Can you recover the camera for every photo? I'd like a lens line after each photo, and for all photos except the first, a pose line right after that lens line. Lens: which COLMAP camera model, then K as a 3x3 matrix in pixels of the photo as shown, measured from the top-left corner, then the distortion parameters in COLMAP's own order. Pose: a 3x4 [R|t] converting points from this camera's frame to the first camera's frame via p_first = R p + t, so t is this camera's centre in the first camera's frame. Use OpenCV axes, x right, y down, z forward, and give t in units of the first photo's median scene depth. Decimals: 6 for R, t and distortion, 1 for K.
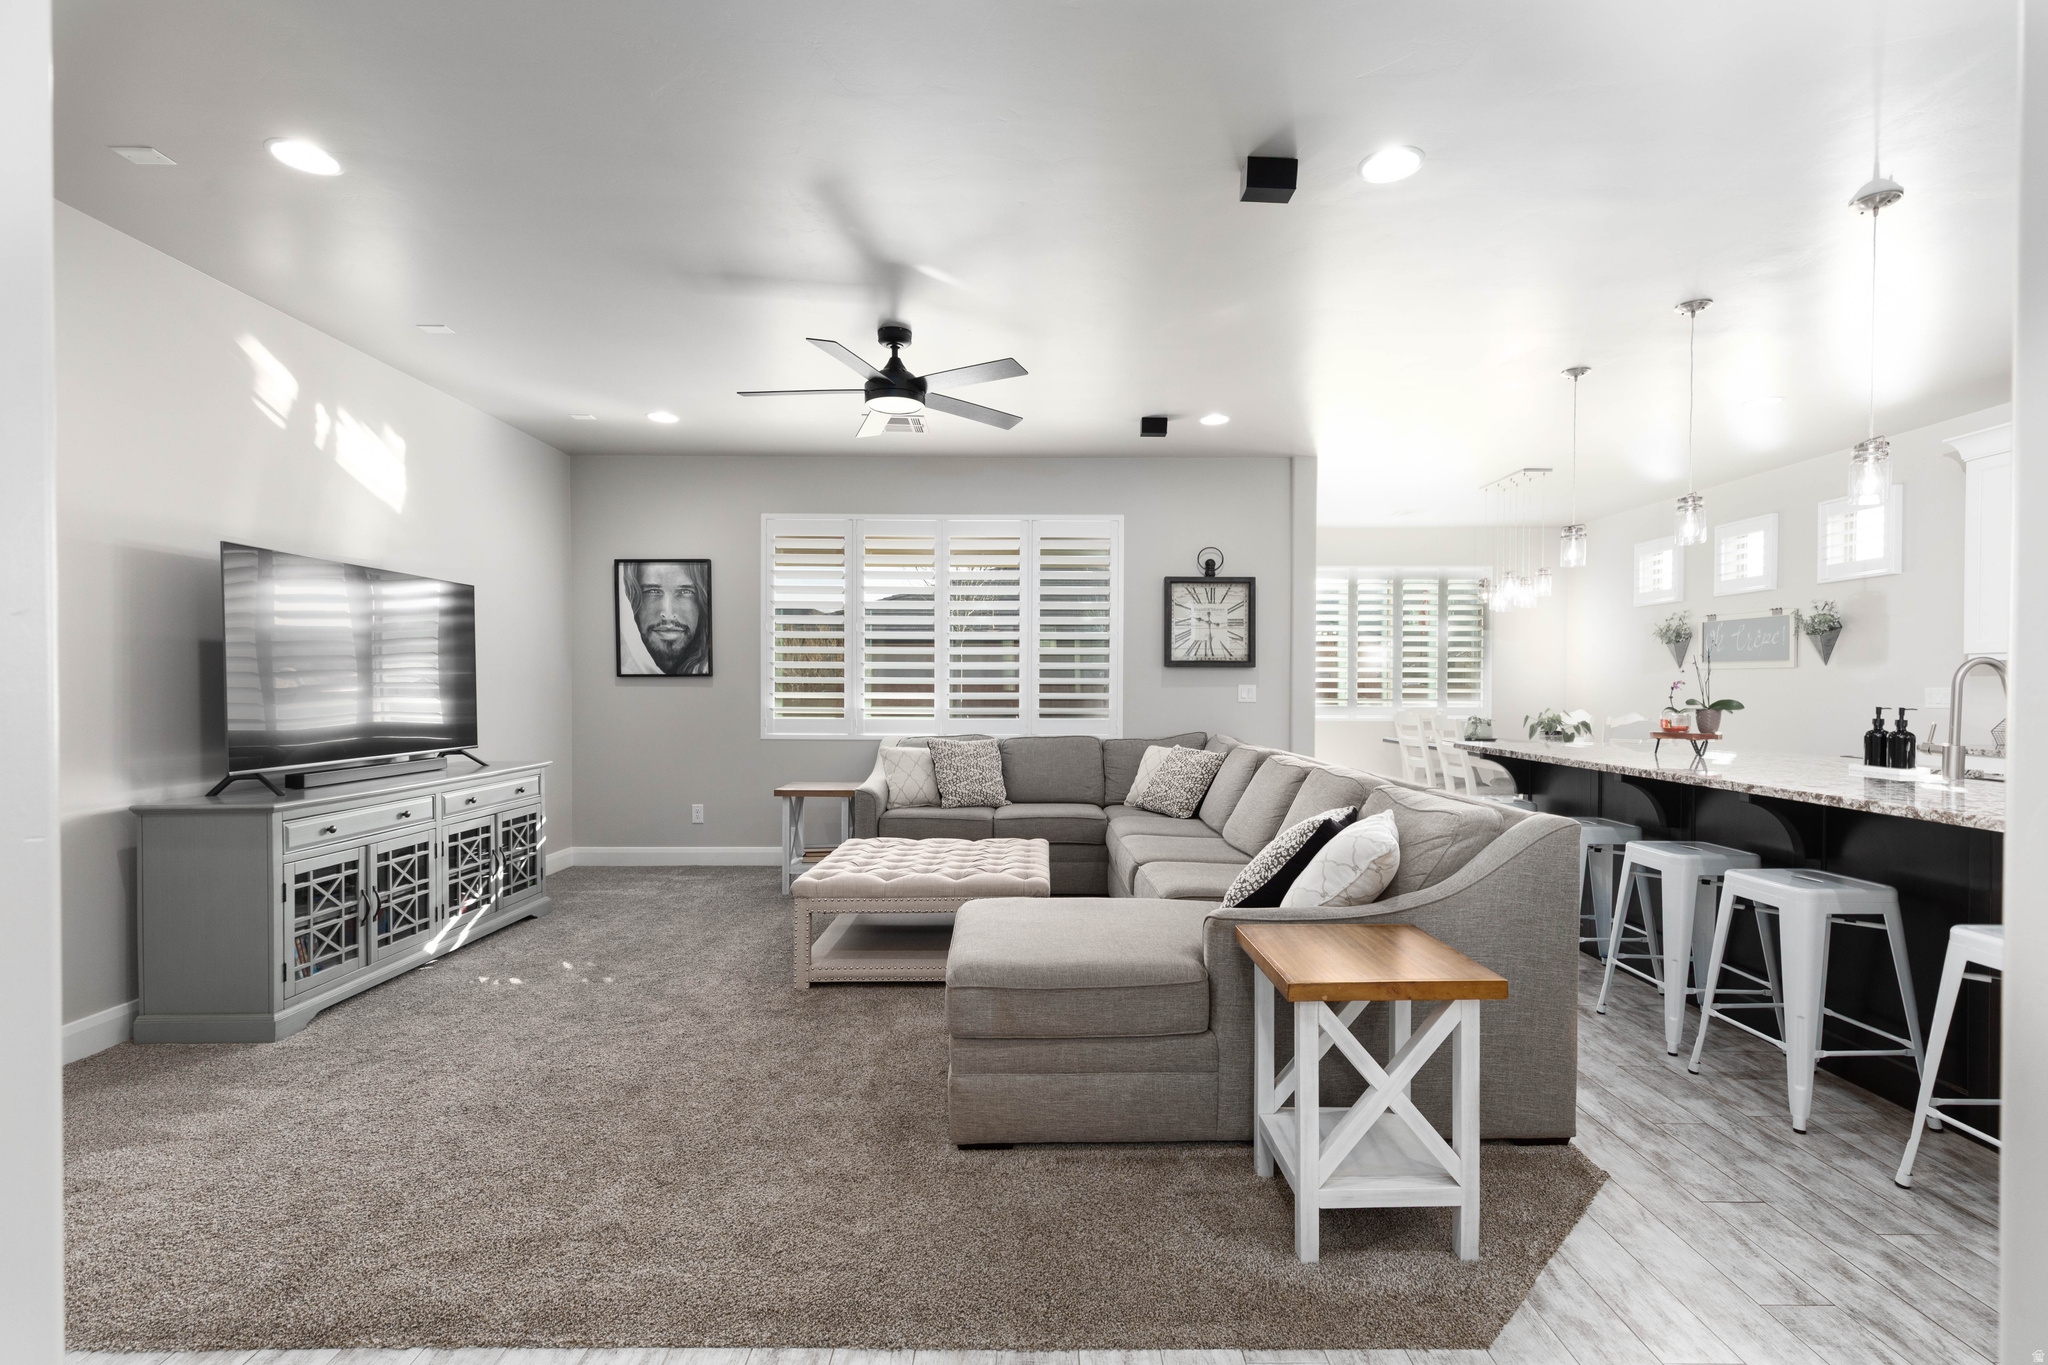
lens RADIAL K [[916.3, 0, 1031.9], [0, 916.3, 689.4], [0, 0, 1]] dist [0.006484, -0.001071]
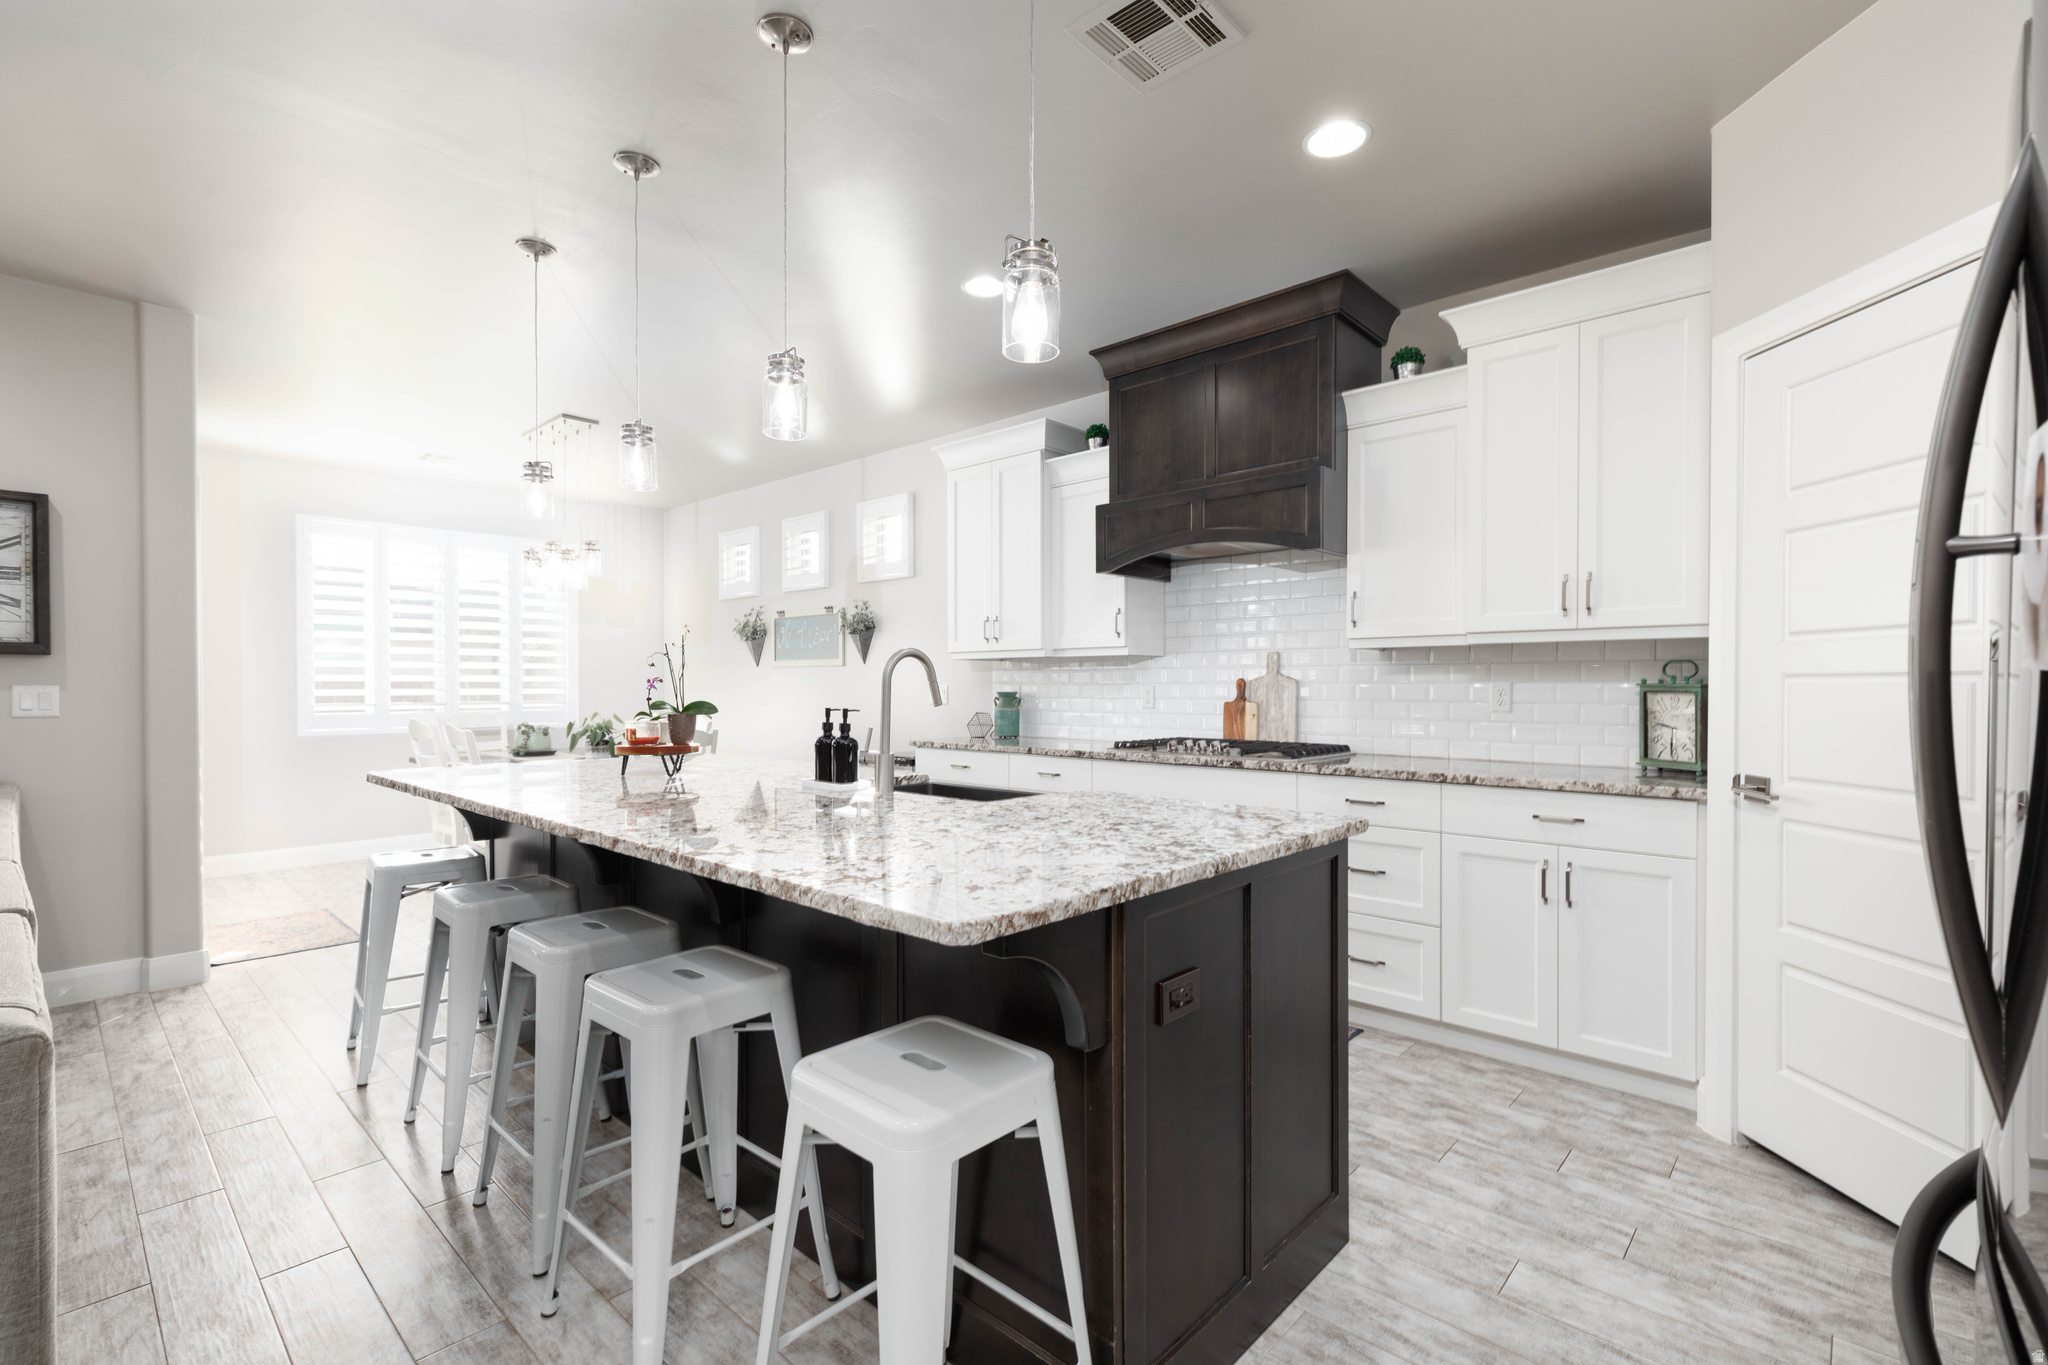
lens RADIAL K [[916.3, 0, 1034.7], [0, 916.3, 706.2], [0, 0, 1]] dist [0.006484, -0.001071]
pose [[0.677766, -0.021105, 0.734974, 0.237356], [0.007501, 0.999734, 0.021790, 0.000281], [-0.735239, -0.009255, 0.677745, 0.164602]]
